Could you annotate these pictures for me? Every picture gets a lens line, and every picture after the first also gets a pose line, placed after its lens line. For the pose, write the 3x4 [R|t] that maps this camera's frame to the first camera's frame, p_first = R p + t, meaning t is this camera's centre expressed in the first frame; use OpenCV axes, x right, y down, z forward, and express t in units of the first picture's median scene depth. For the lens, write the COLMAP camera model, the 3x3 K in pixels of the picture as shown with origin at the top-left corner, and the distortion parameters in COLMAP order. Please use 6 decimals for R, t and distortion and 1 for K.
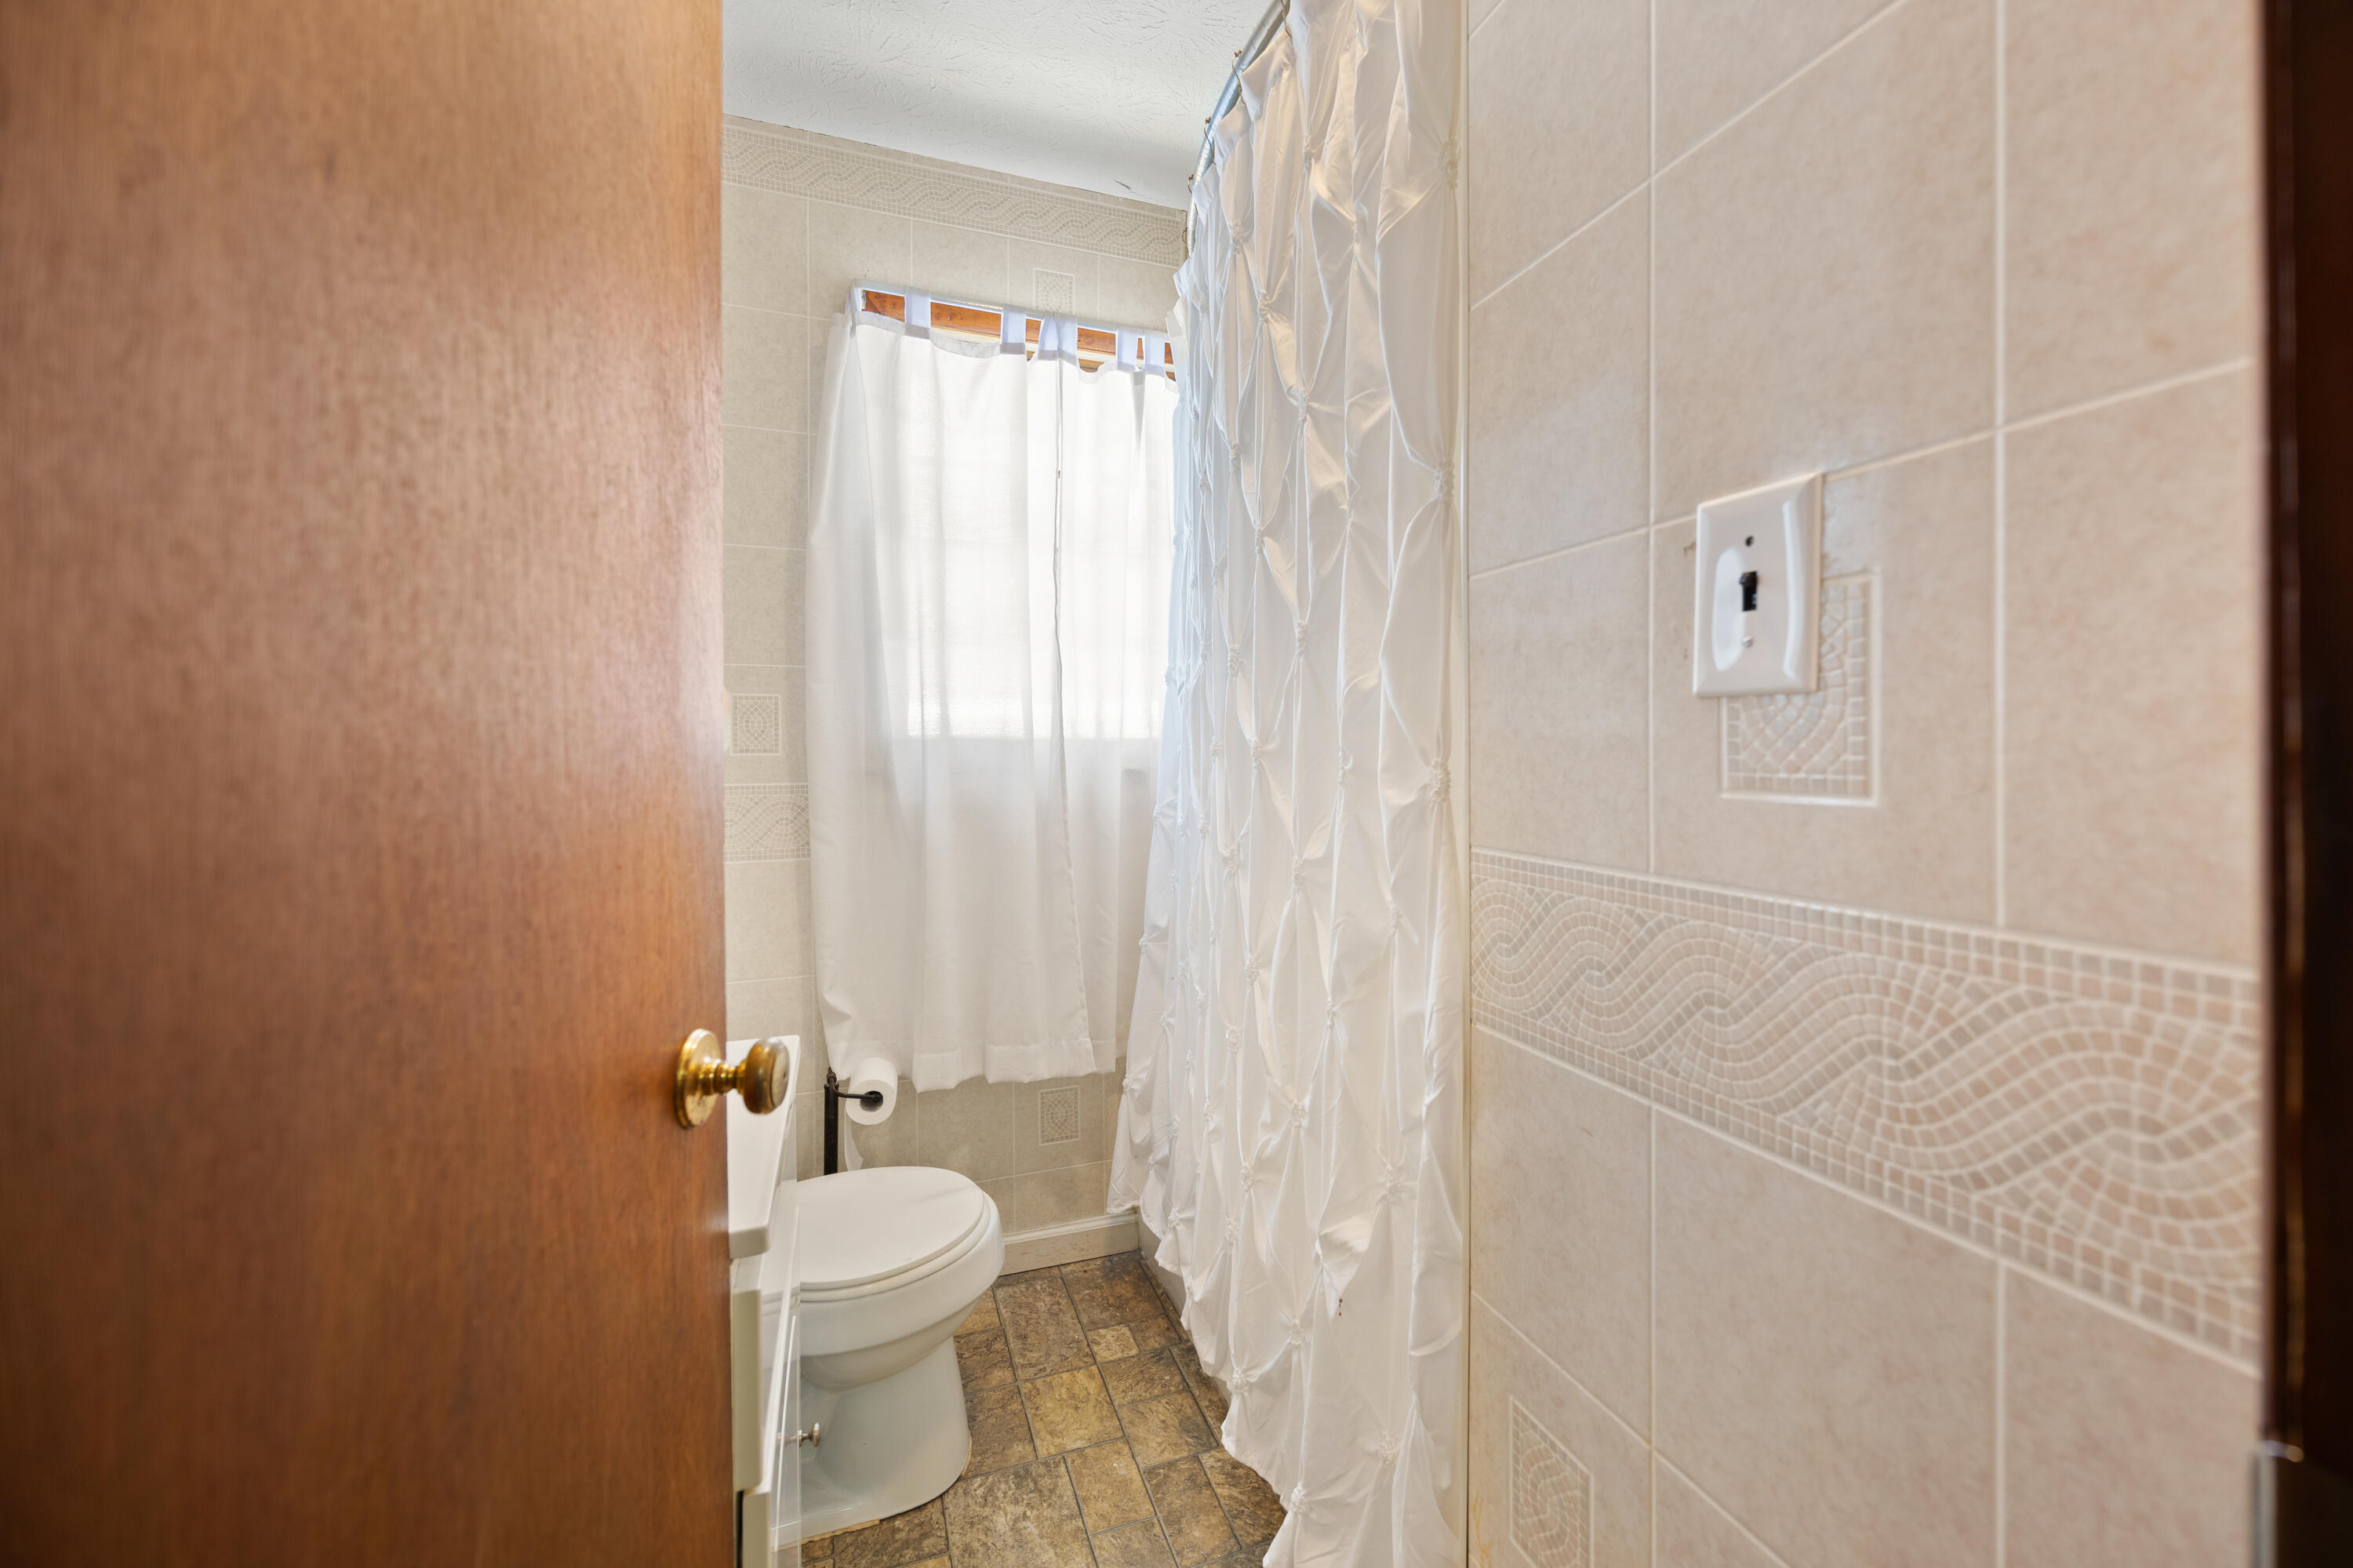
lens RADIAL K [[925.9, 0, 1187.7], [0, 925.9, 752.9], [0, 0, 1]] dist [-0.000504, -0.000718]
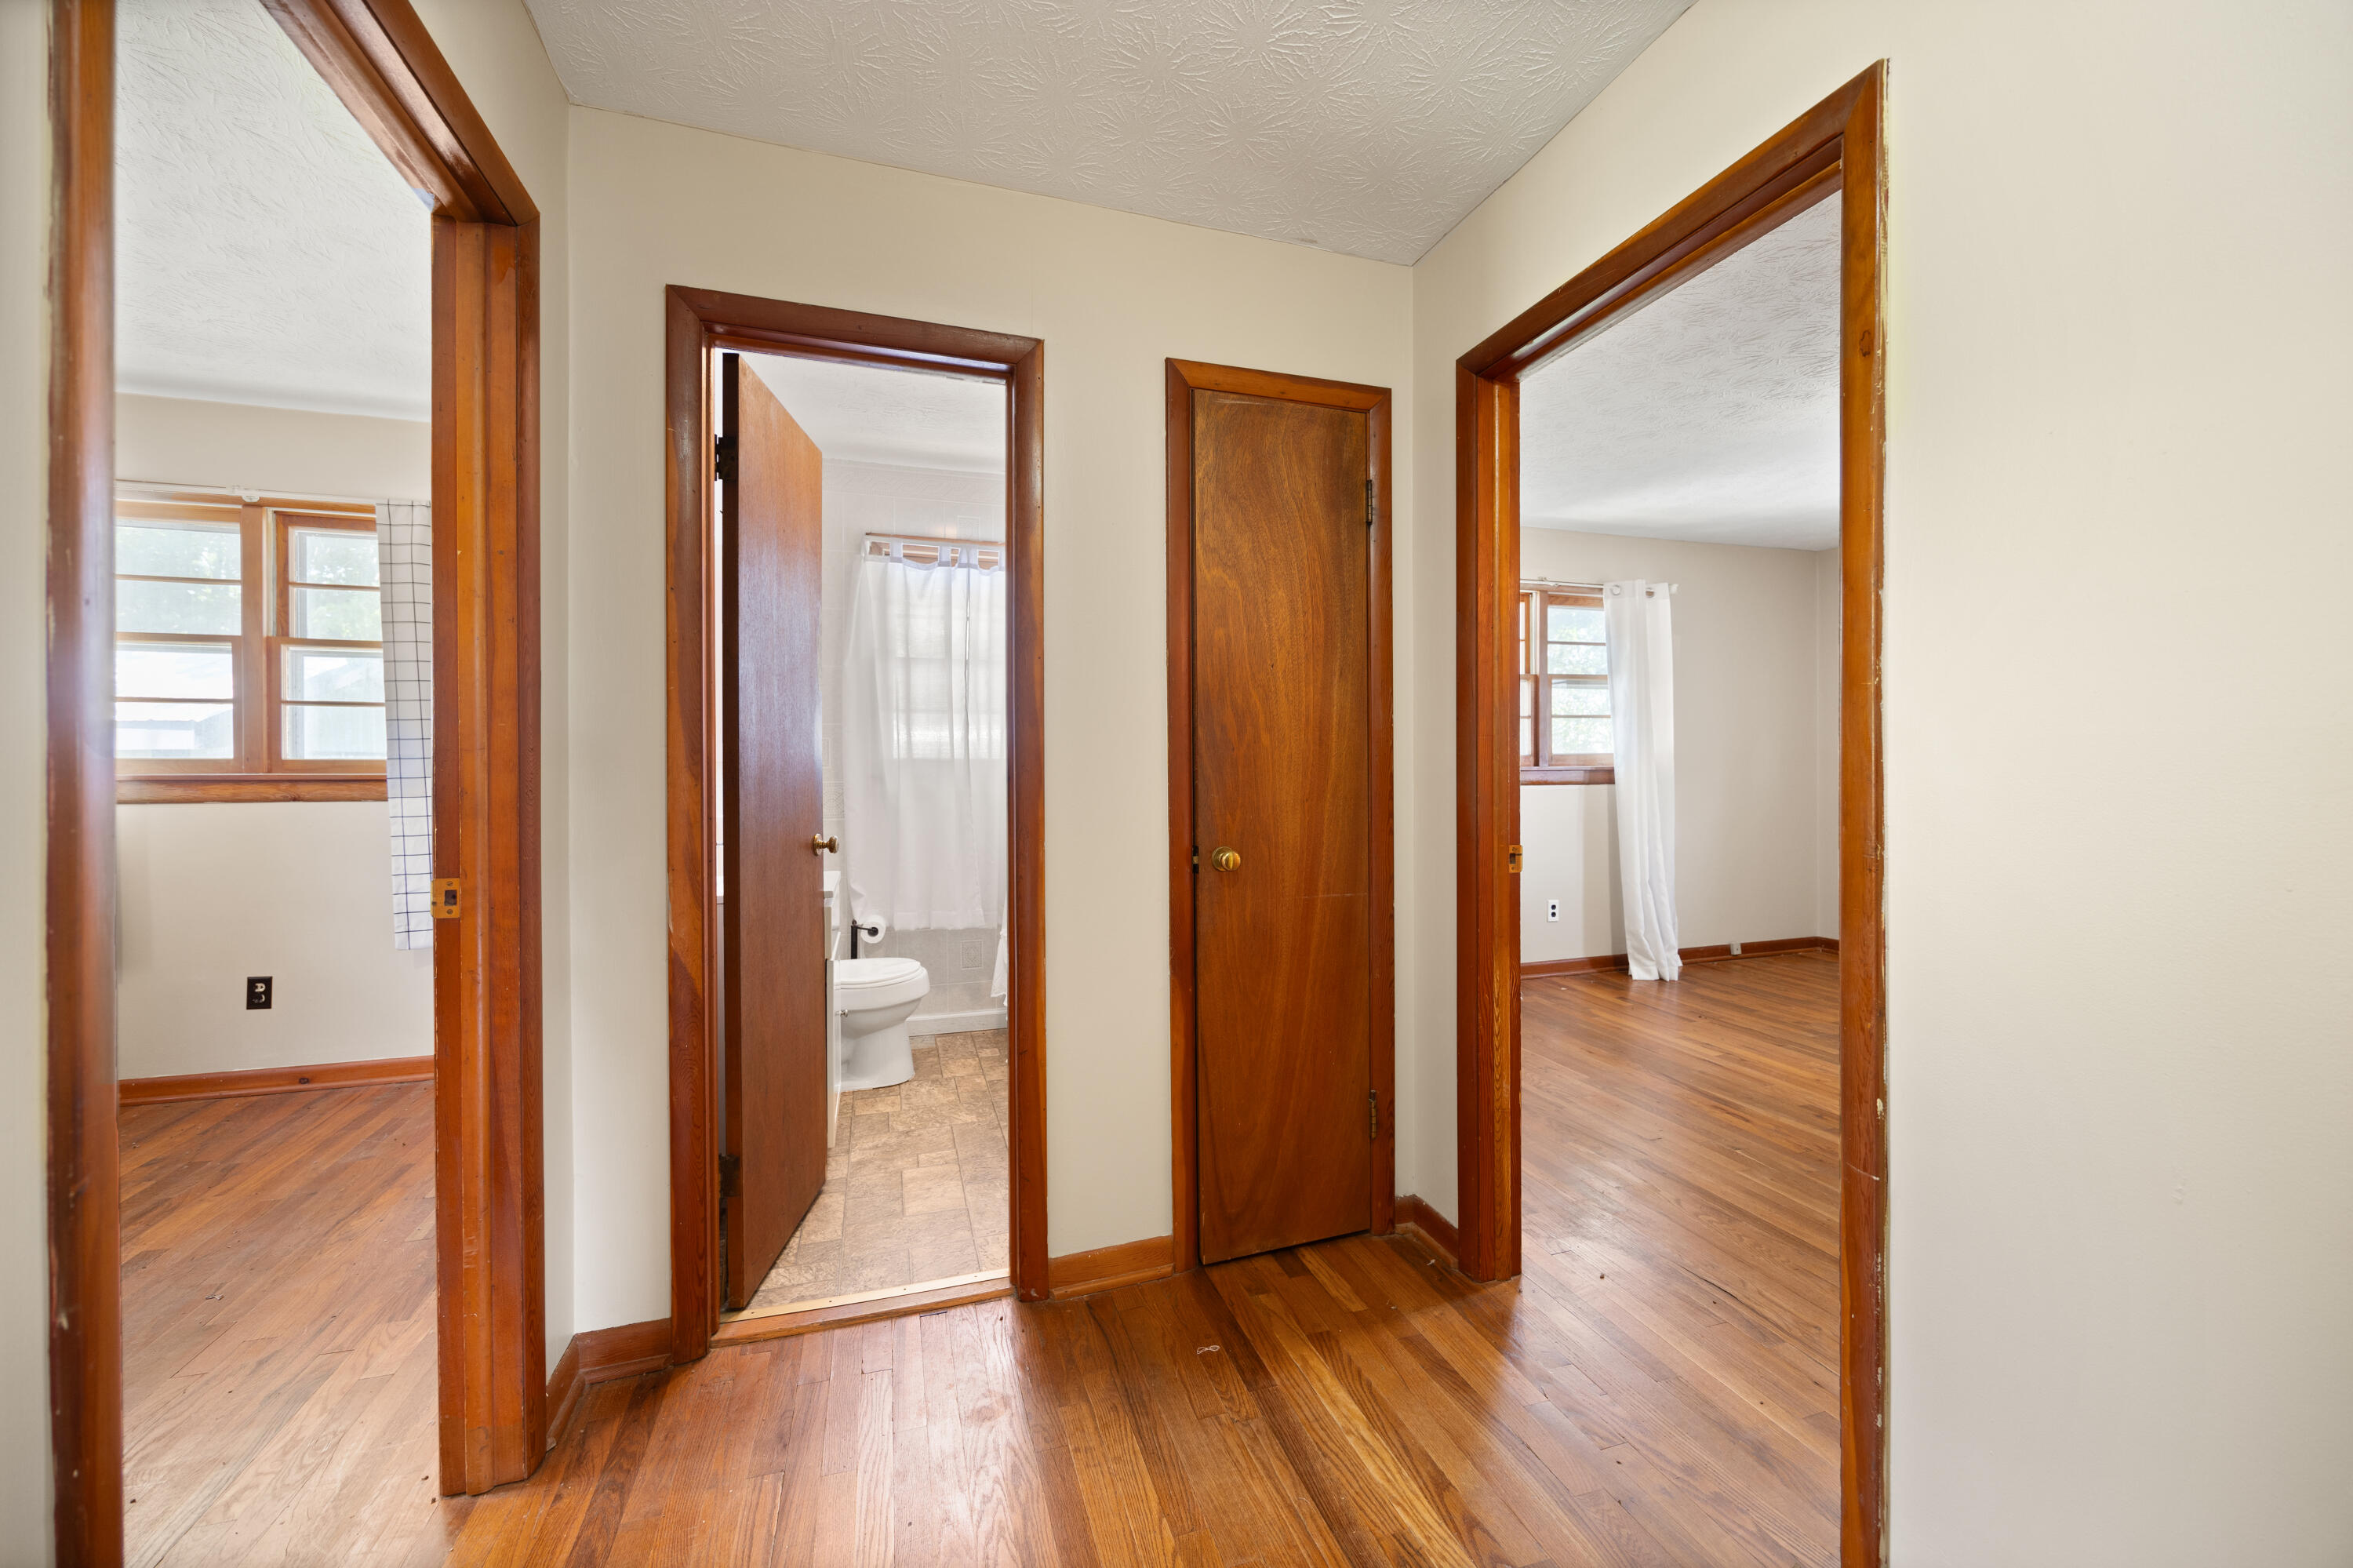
lens RADIAL K [[917.3, 0, 1172.9], [0, 917.3, 761.9], [0, 0, 1]] dist [-0.001187, -0.000361]
pose [[0.999066, 0.001350, -0.043196, 0.417905], [-0.001209, 0.999994, 0.003291, -0.016689], [0.043201, -0.003235, 0.999061, -1.023871]]
